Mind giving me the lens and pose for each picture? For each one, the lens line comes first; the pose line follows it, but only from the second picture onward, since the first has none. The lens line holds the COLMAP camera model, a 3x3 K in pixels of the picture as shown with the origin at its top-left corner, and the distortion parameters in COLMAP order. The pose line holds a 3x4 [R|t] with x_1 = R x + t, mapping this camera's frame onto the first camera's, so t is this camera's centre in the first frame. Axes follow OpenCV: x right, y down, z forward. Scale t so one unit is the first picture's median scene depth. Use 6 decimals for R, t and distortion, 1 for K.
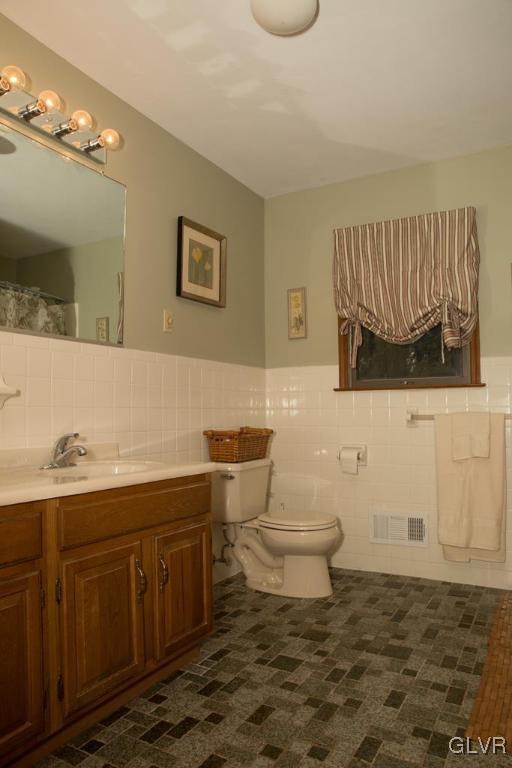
lens RADIAL K [[540.5, 0, 255.3], [0, 540.5, 384.6], [0, 0, 1]] dist [-0.048272, 0.009546]
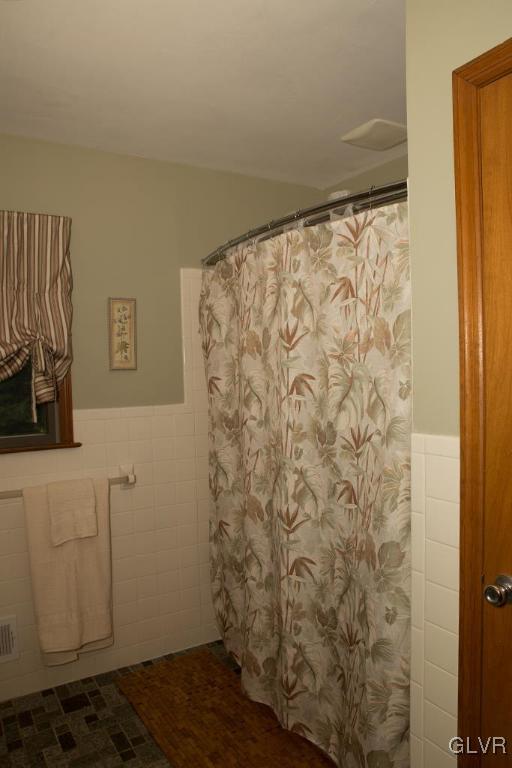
lens RADIAL K [[540.5, 0, 255.4], [0, 540.5, 386.2], [0, 0, 1]] dist [-0.048272, 0.009546]
pose [[0.430161, -0.059562, 0.900785, -0.200136], [-0.071390, 0.992452, 0.099715, -0.190437], [-0.899925, -0.107201, 0.422662, 0.403481]]
